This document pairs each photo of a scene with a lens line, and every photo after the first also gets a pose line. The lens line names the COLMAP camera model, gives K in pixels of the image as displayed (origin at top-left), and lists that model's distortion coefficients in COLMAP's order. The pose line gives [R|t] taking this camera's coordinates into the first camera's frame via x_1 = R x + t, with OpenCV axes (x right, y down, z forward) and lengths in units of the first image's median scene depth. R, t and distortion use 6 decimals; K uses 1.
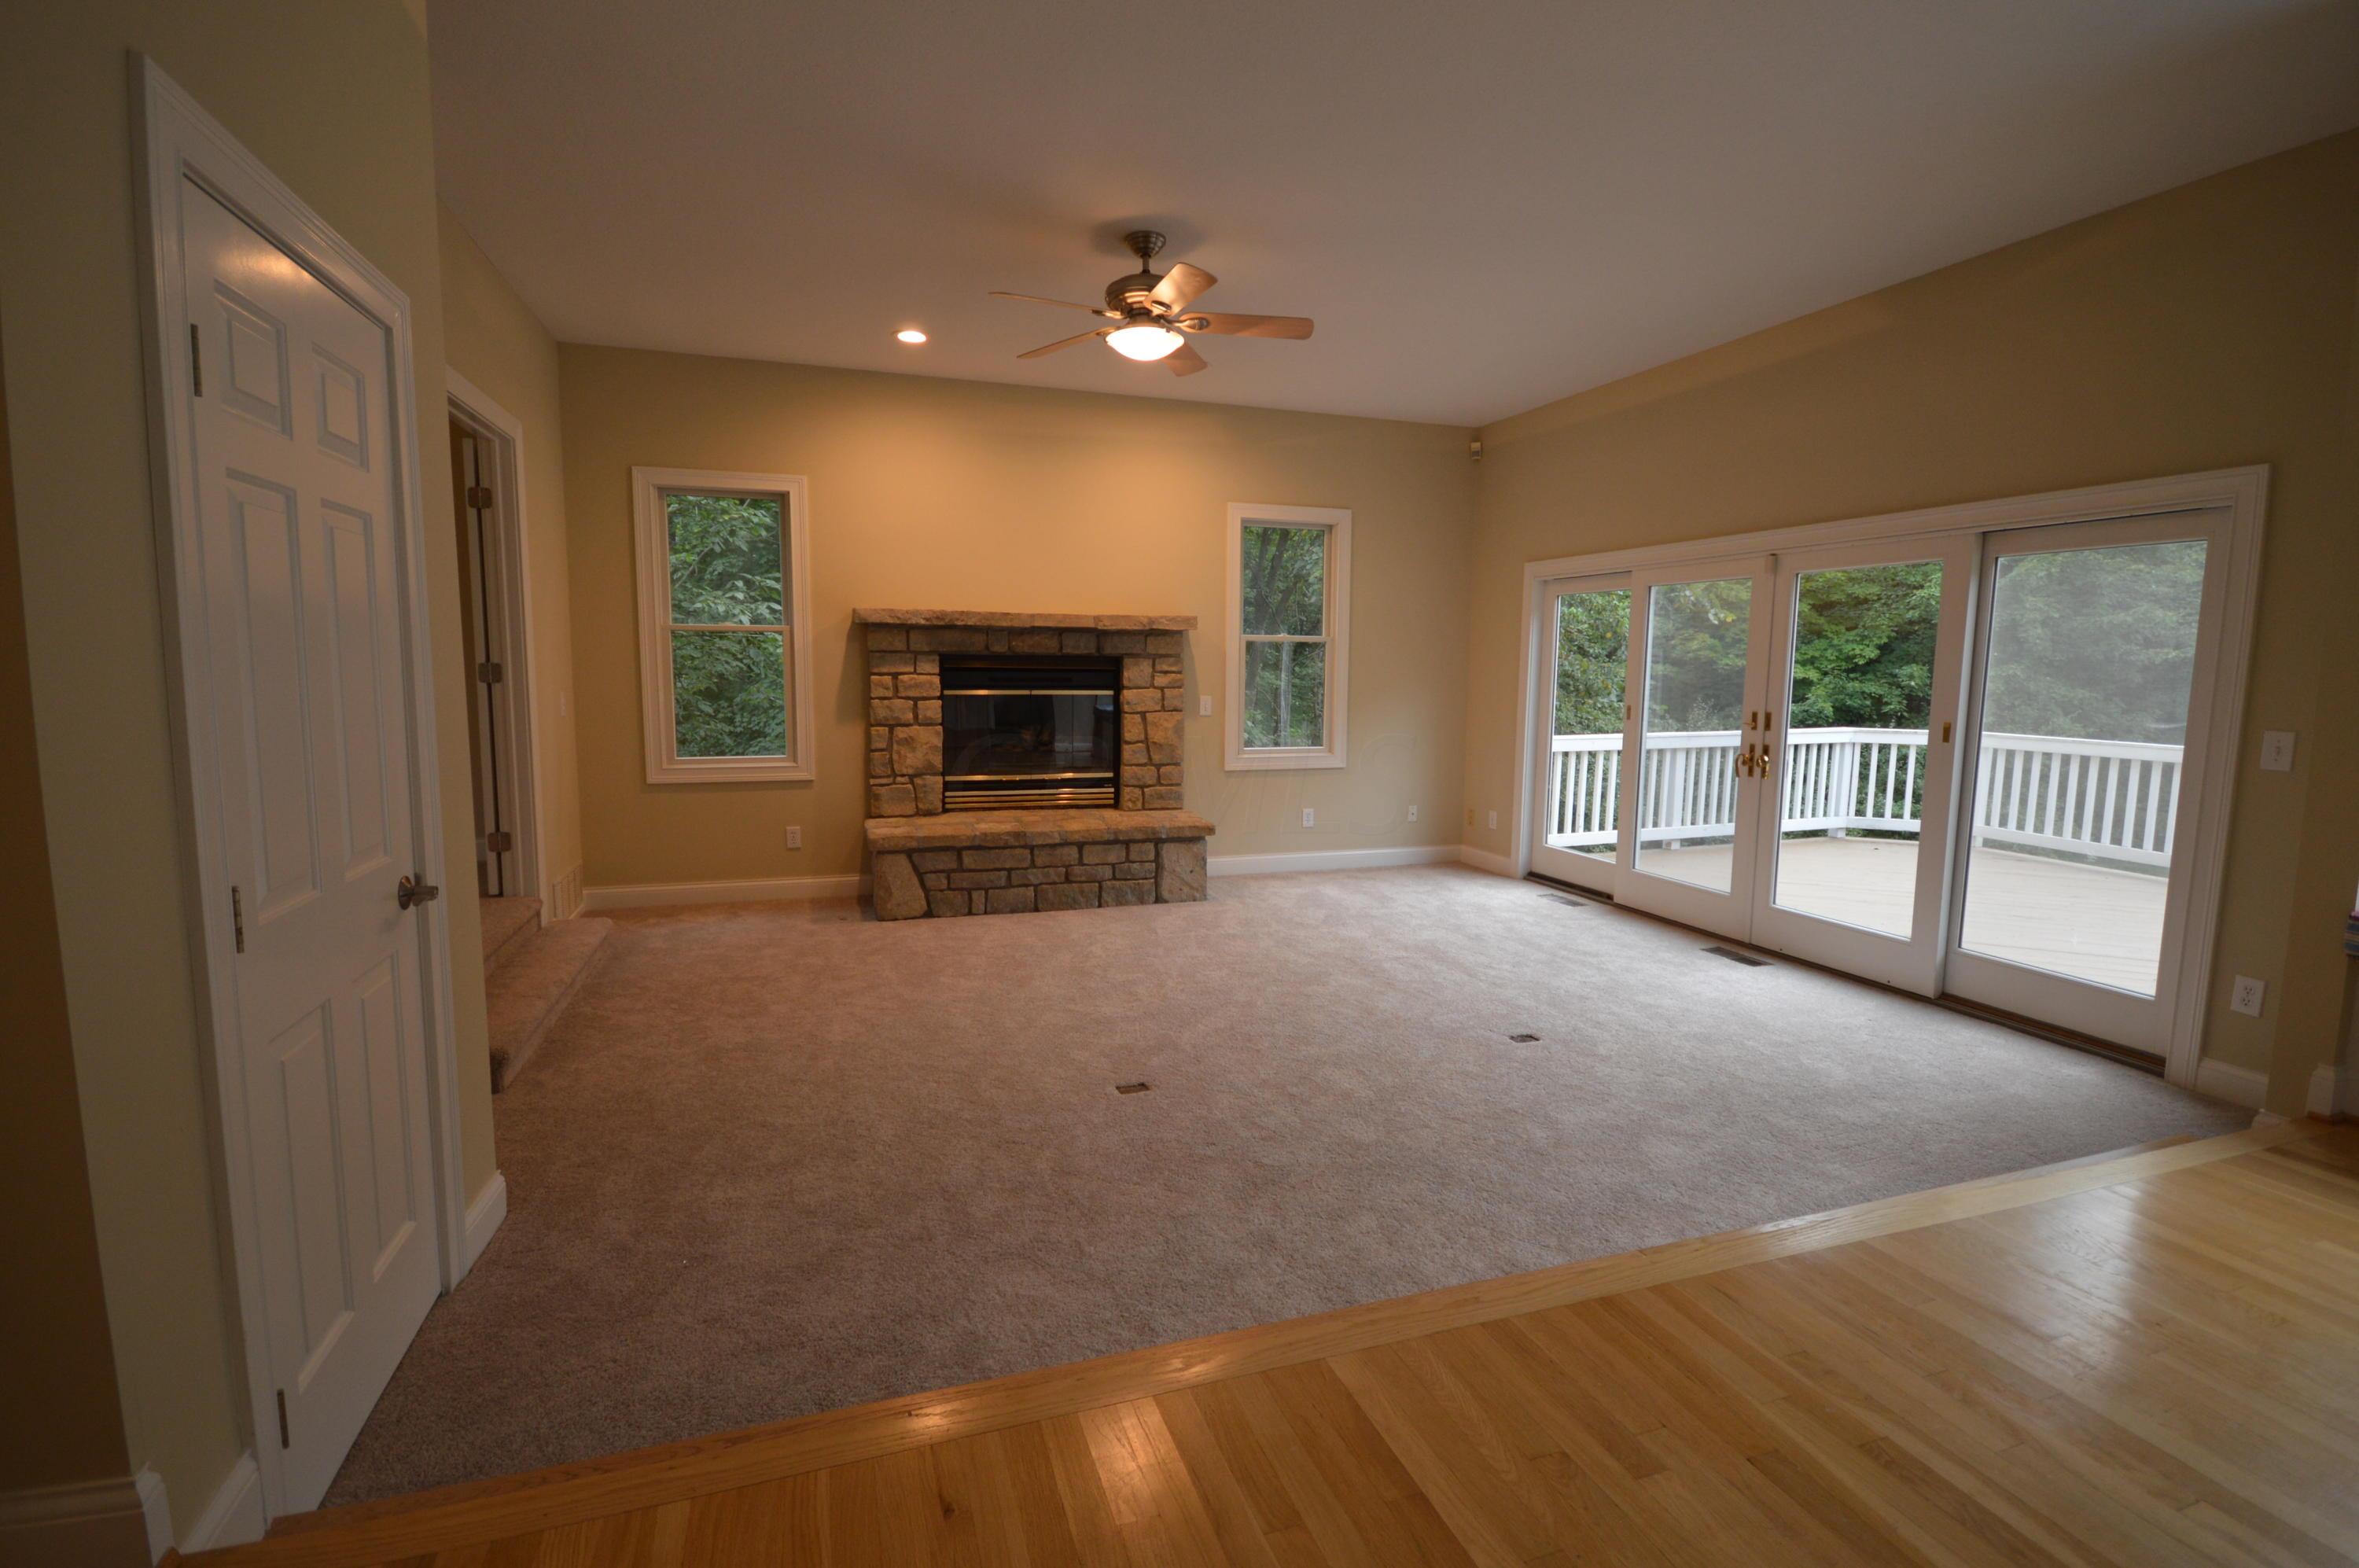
lens RADIAL K [[1069.9, 0, 1173.4], [0, 1069.9, 787.2], [0, 0, 1]] dist [-0.026759, 0.000016]
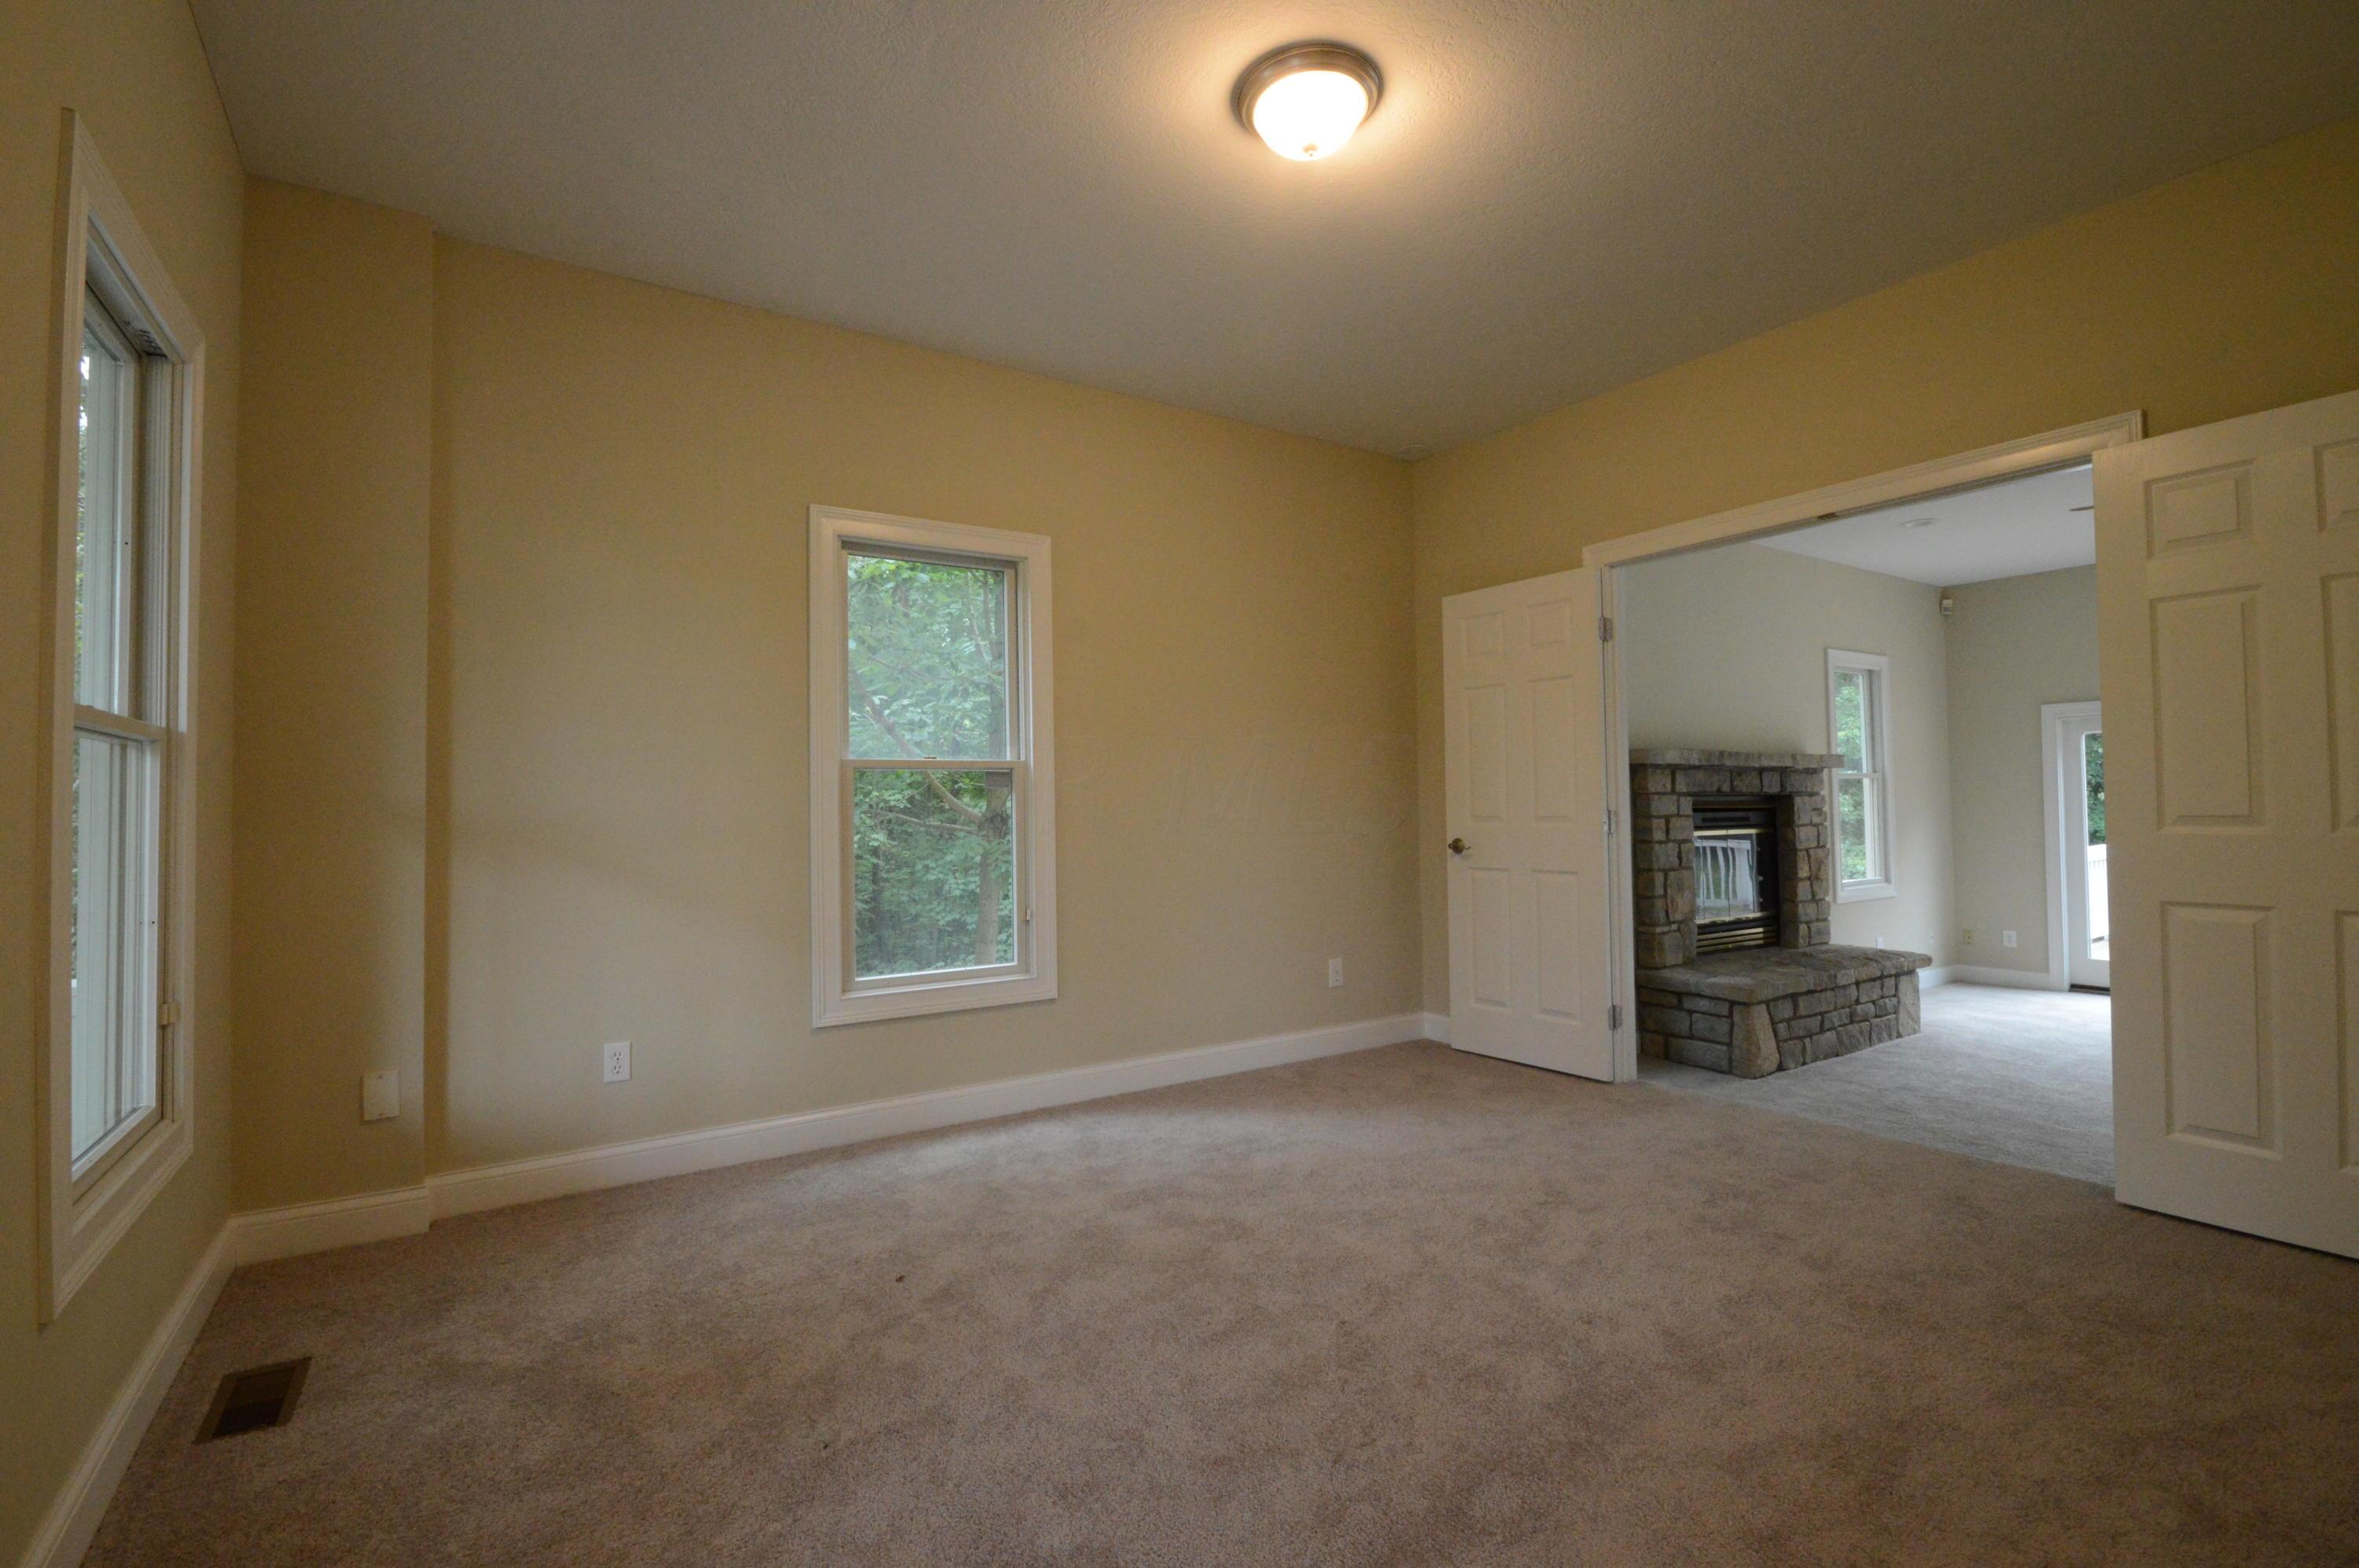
lens RADIAL K [[1063.8, 0, 1147.9], [0, 1063.8, 776.0], [0, 0, 1]] dist [-0.003948, -0.000072]
pose [[0.970445, -0.015514, 0.240825, -0.942835], [0.050117, 0.989131, -0.138235, -0.032789], [-0.236062, 0.146218, 0.960674, 0.178647]]
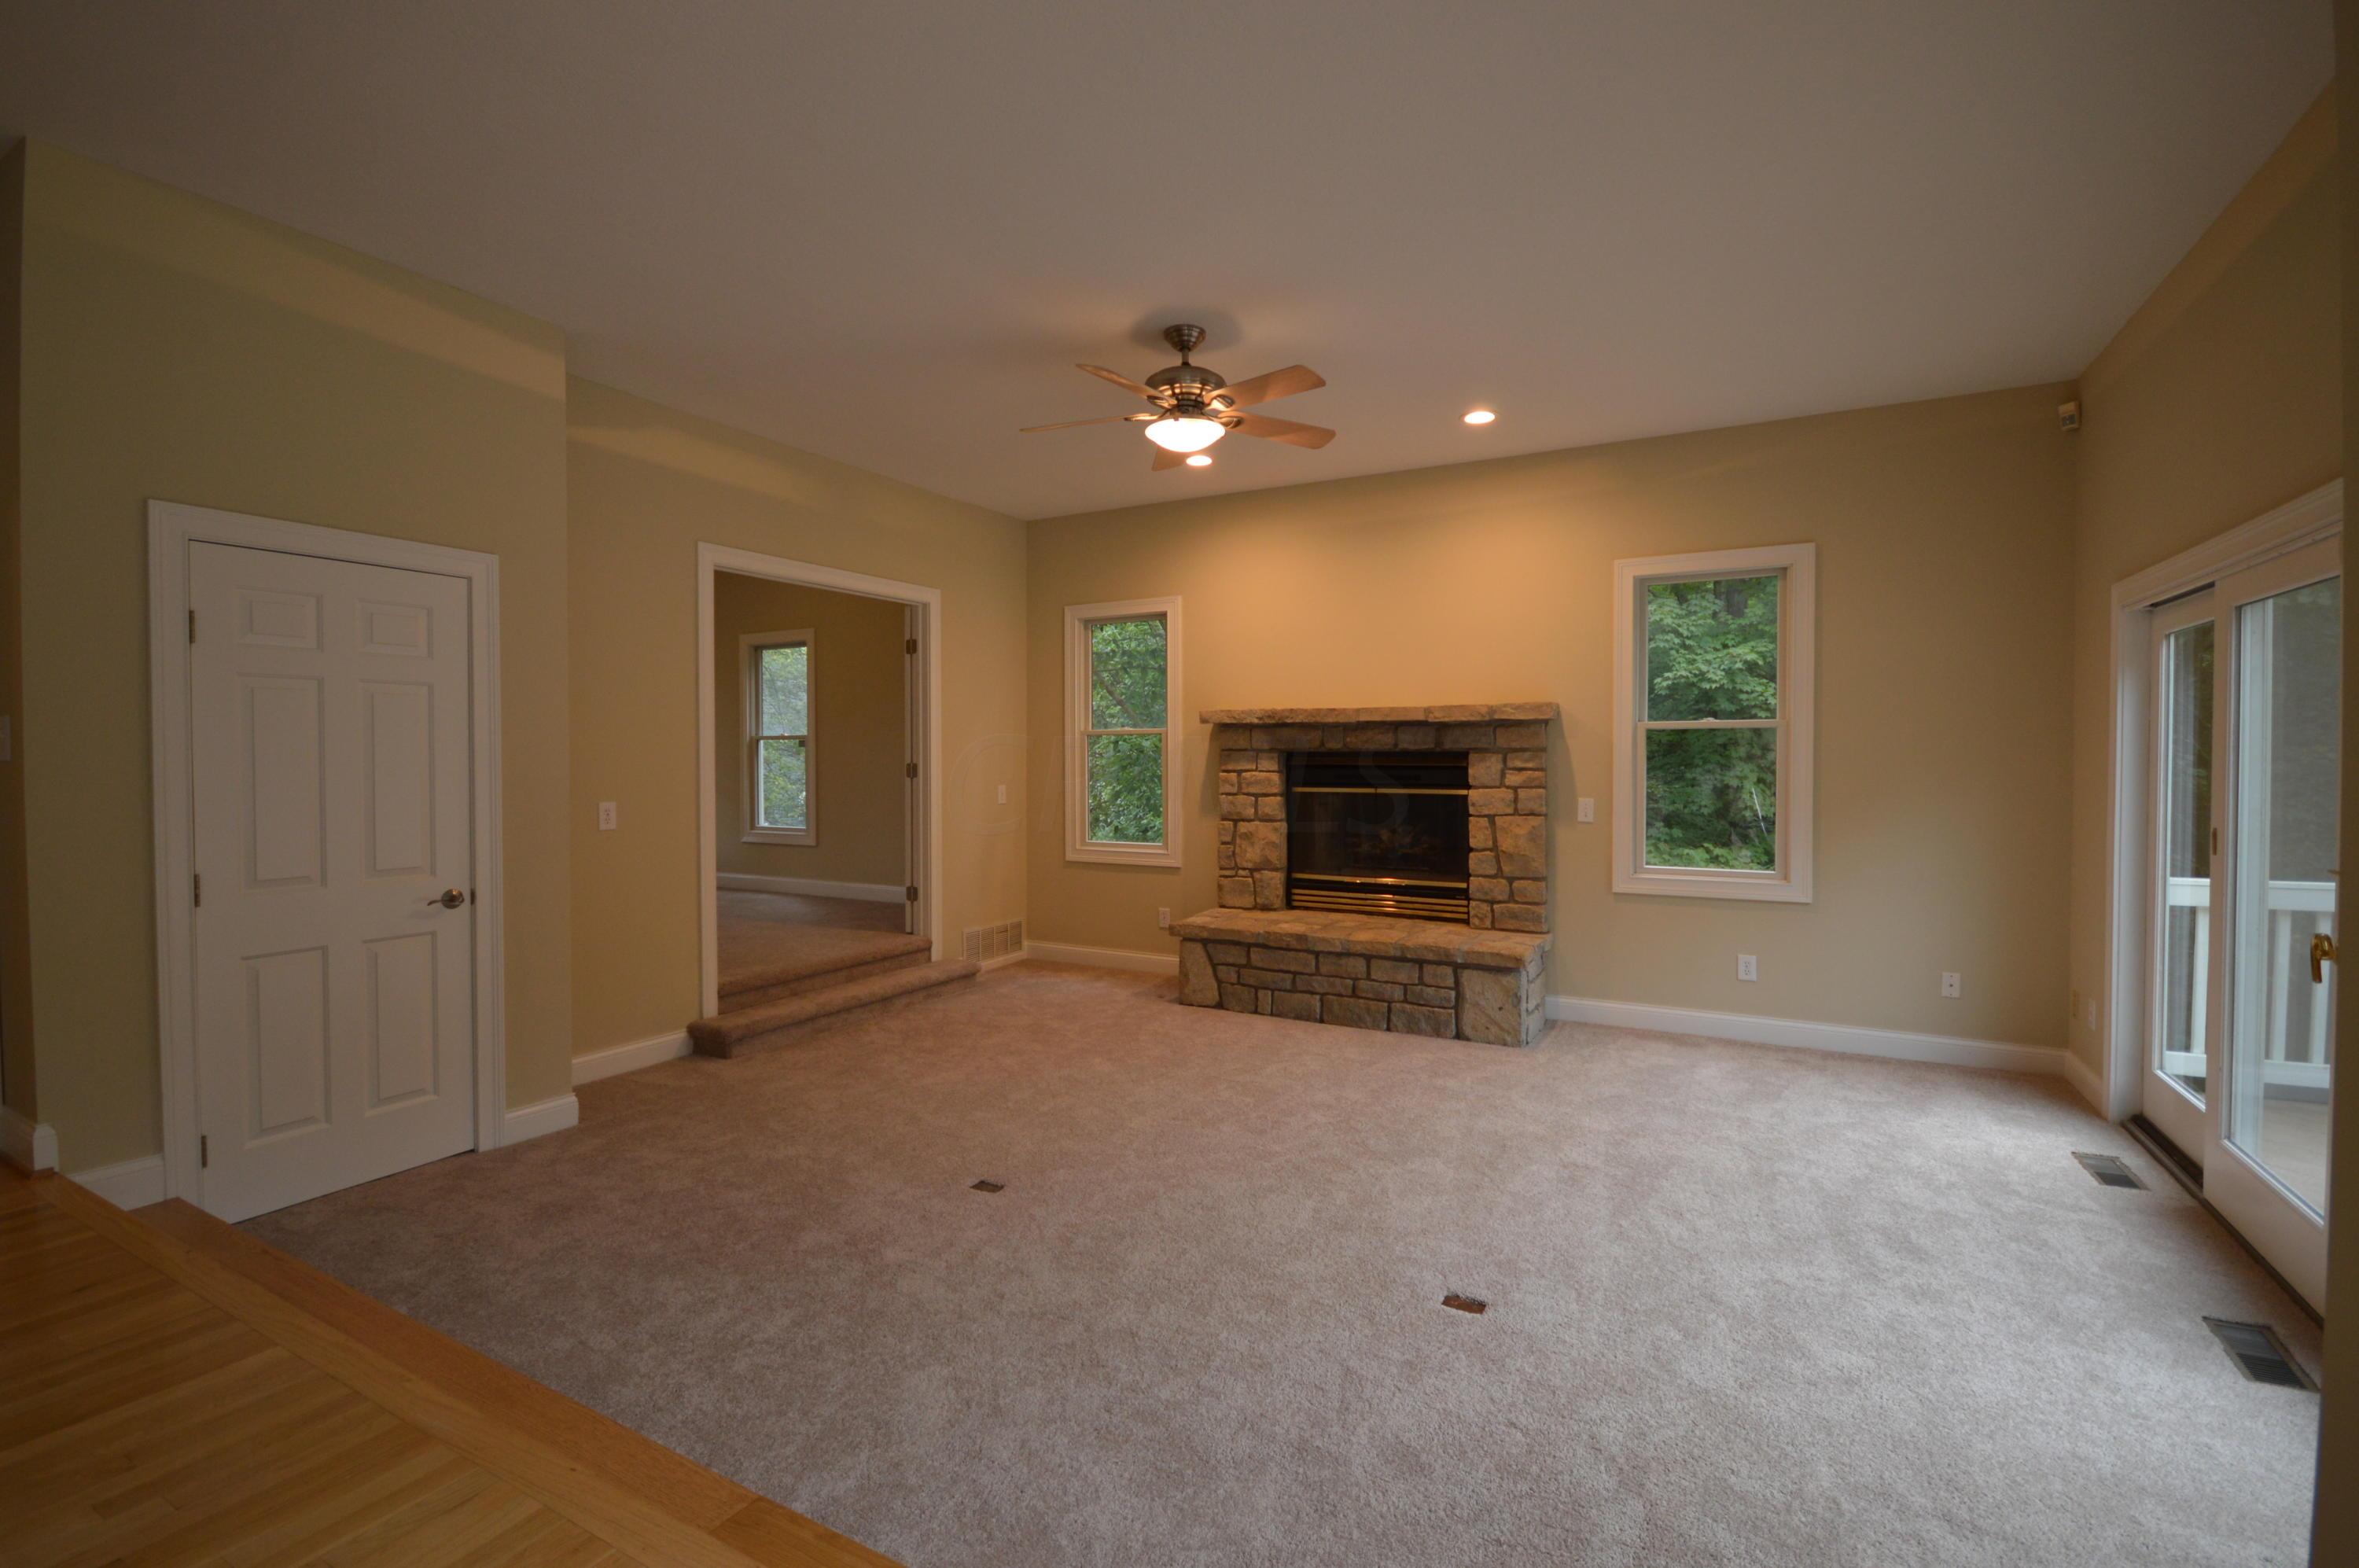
lens RADIAL K [[1063.8, 0, 1147.9], [0, 1063.8, 776.0], [0, 0, 1]] dist [-0.003948, -0.000072]
pose [[0.665035, 0.002033, -0.746809, 0.457232], [-0.077774, 0.994747, -0.066550, -0.024706], [0.742751, 0.102340, 0.661700, 0.240115]]
